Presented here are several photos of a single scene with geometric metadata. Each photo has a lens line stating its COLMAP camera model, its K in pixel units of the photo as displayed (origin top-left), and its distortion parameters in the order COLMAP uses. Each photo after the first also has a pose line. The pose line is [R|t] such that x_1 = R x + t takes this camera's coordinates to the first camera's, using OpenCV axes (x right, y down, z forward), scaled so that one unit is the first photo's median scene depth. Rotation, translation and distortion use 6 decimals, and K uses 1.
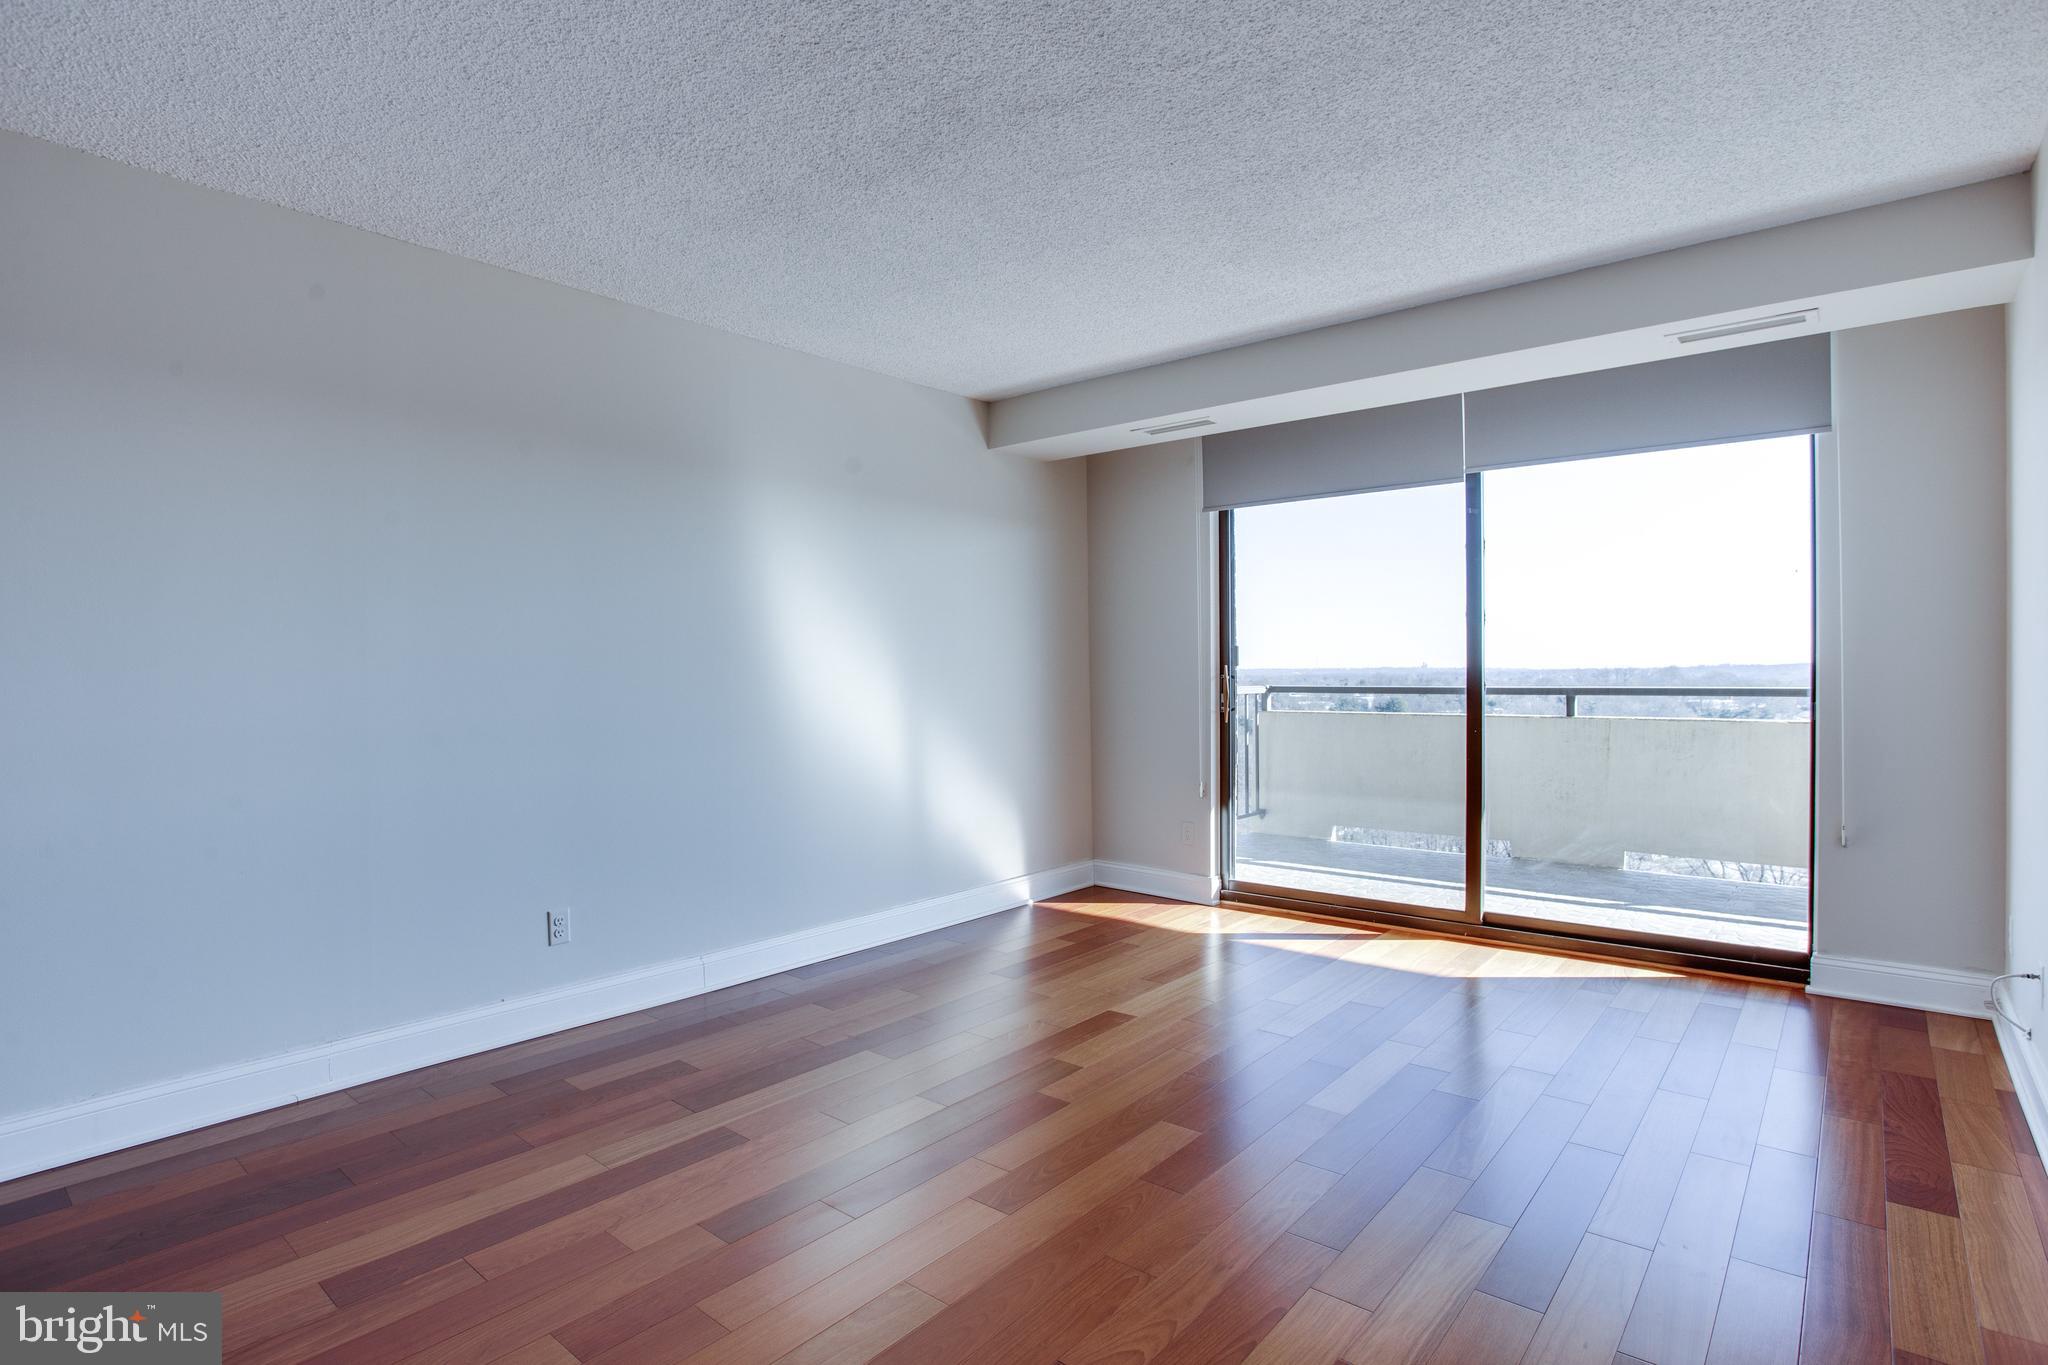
lens RADIAL K [[1034.1, 0, 1013.7], [0, 1034.1, 690.2], [0, 0, 1]] dist [-0.037481, 0.021950]
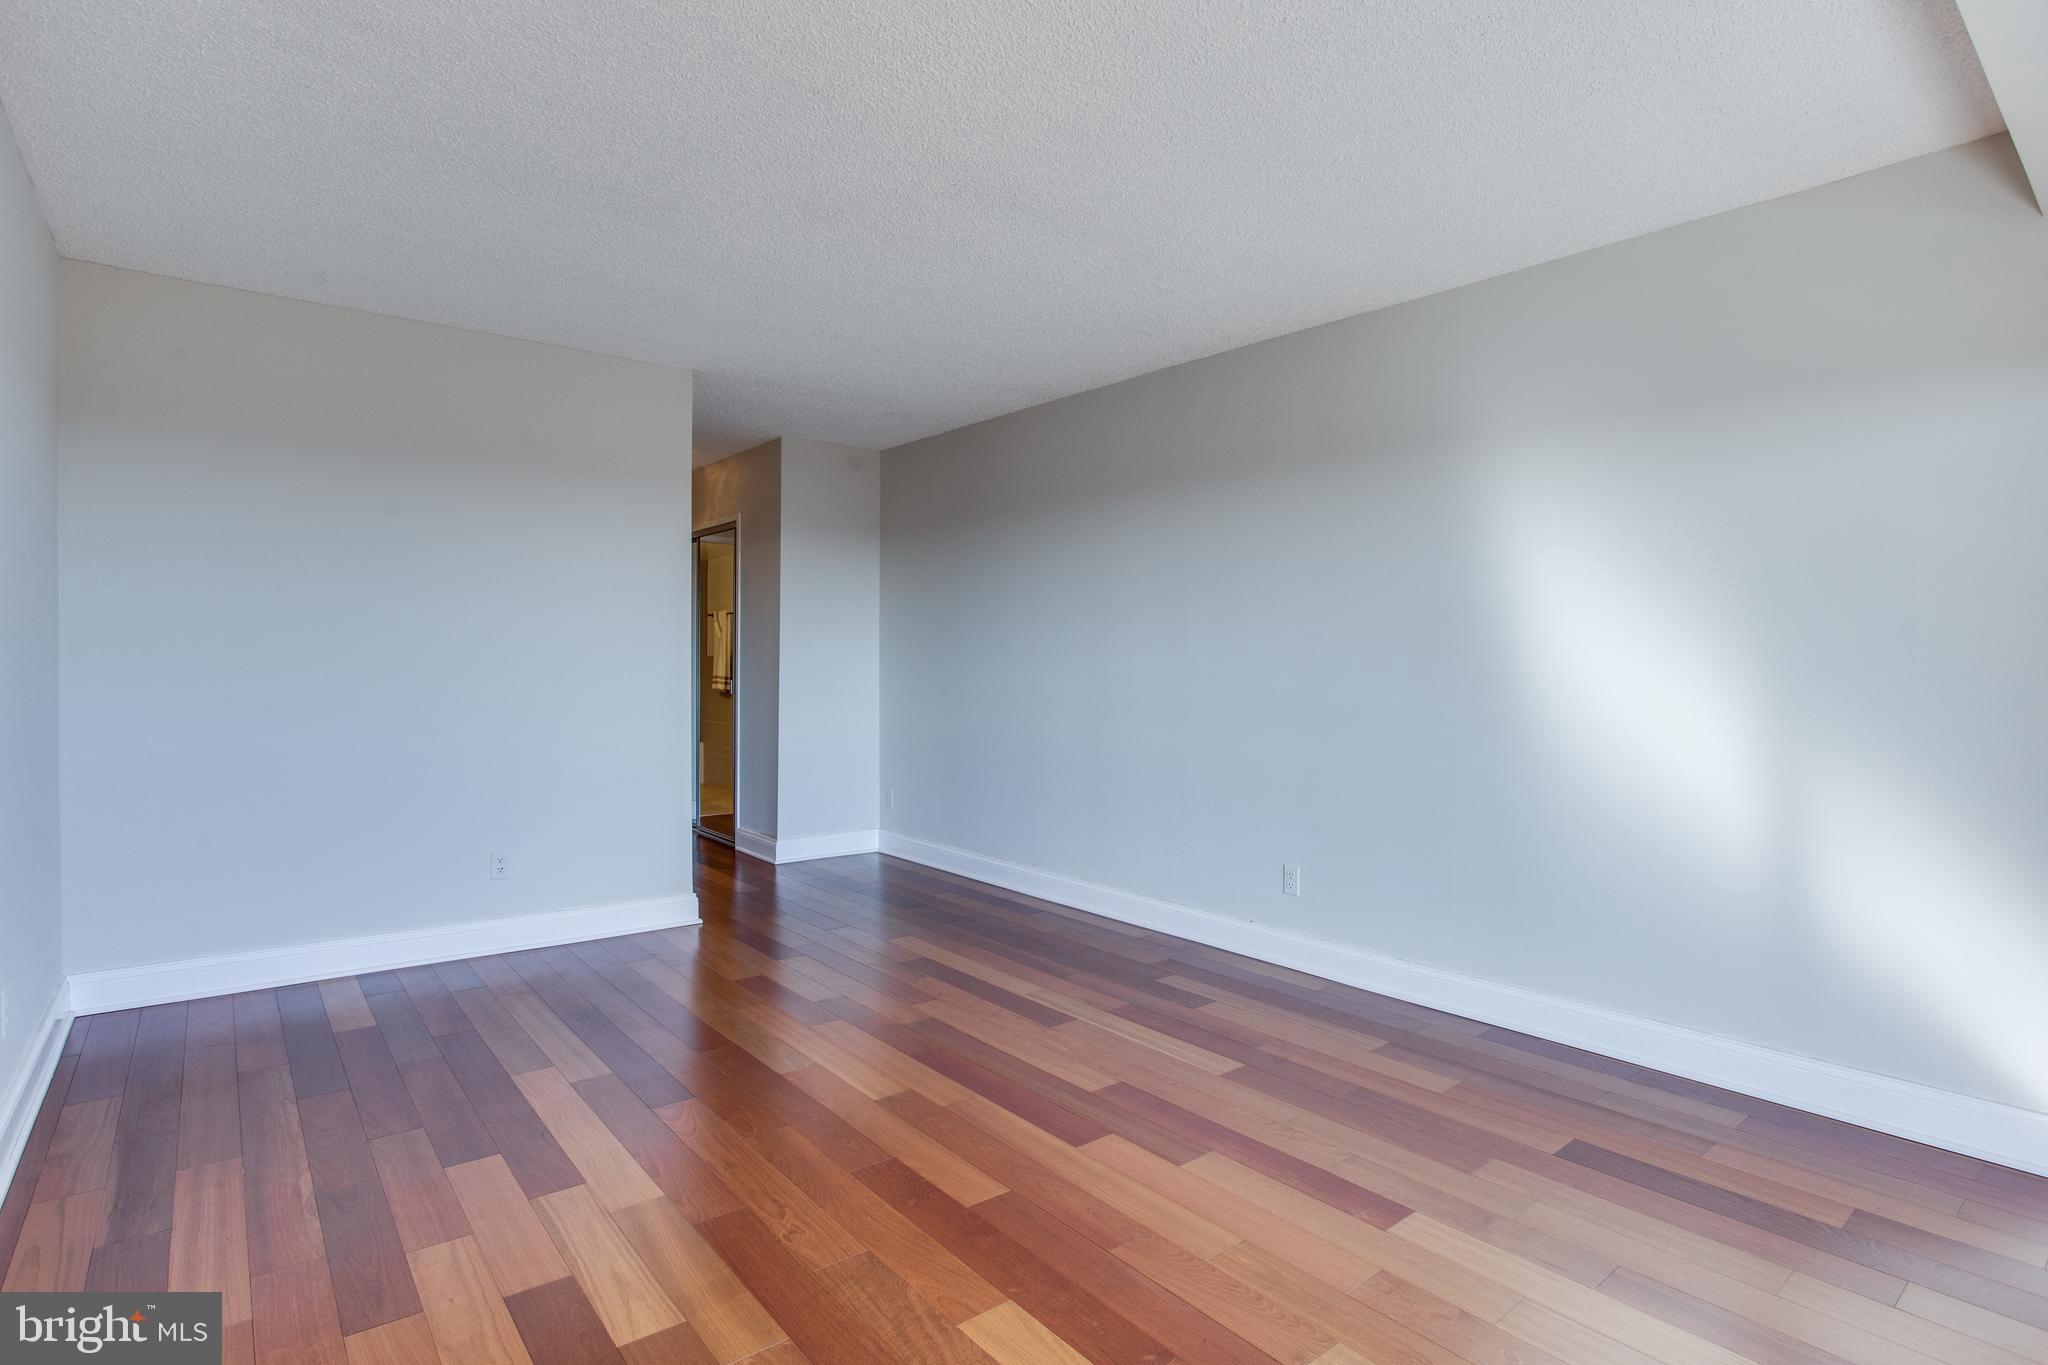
lens RADIAL K [[1034.1, 0, 1026.6], [0, 1034.1, 677.8], [0, 0, 1]] dist [-0.037481, 0.021950]
pose [[-0.215826, 0.006309, -0.976412, 0.867873], [-0.013883, 0.999858, 0.009530, -0.006932], [0.976333, 0.015612, -0.215708, 1.079444]]
